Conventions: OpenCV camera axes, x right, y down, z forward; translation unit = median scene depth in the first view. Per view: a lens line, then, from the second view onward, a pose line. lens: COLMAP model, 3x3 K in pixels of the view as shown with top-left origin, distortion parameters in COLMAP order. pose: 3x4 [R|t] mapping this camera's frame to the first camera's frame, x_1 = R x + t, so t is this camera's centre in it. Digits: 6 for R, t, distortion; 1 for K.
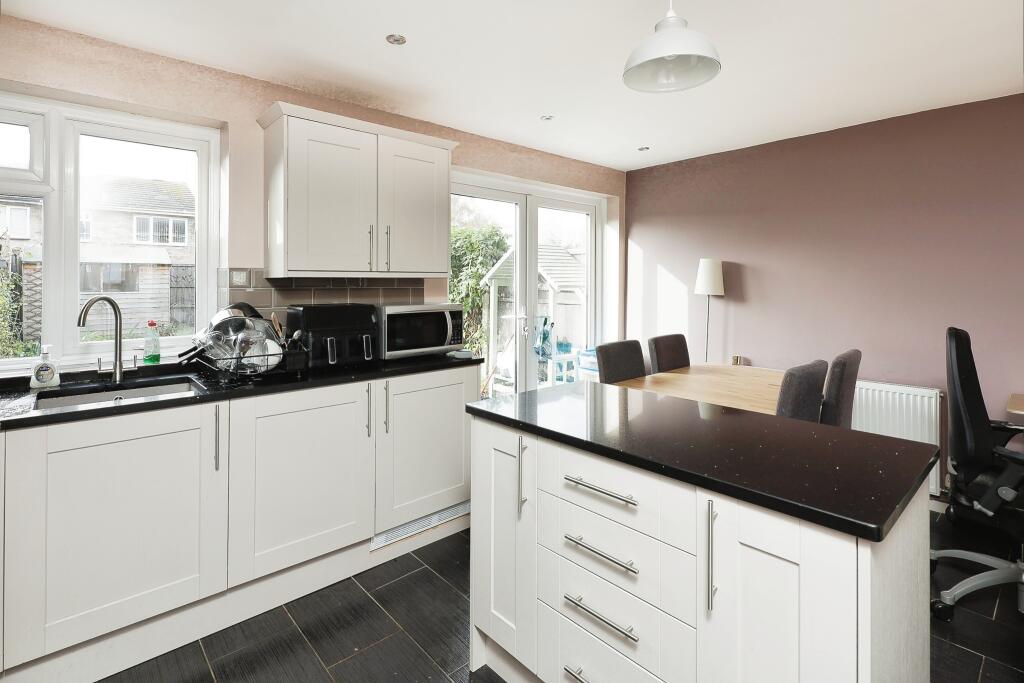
lens RADIAL K [[496.2, 0, 483.0], [0, 496.2, 278.0], [0, 0, 1]] dist [-0.000450, -0.003459]
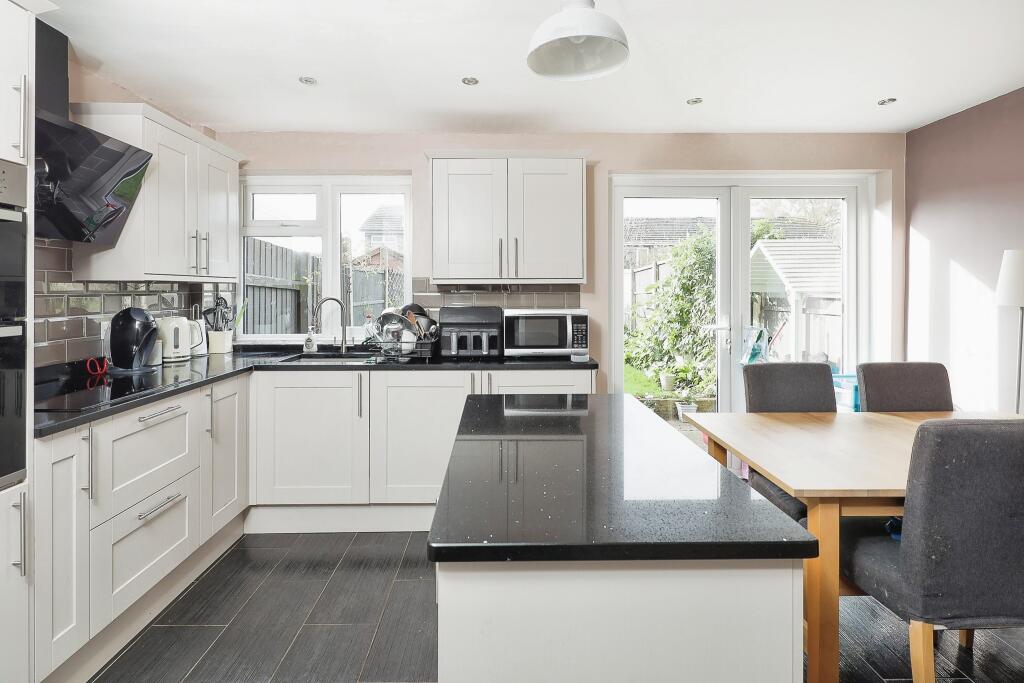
lens RADIAL K [[496.2, 0, 497.4], [0, 496.2, 286.4], [0, 0, 1]] dist [-0.000450, -0.003459]
pose [[0.757056, -0.004541, -0.653335, 0.497183], [0.007682, 0.999969, 0.001951, 0.002661], [0.653305, -0.006496, 0.757067, 0.116256]]
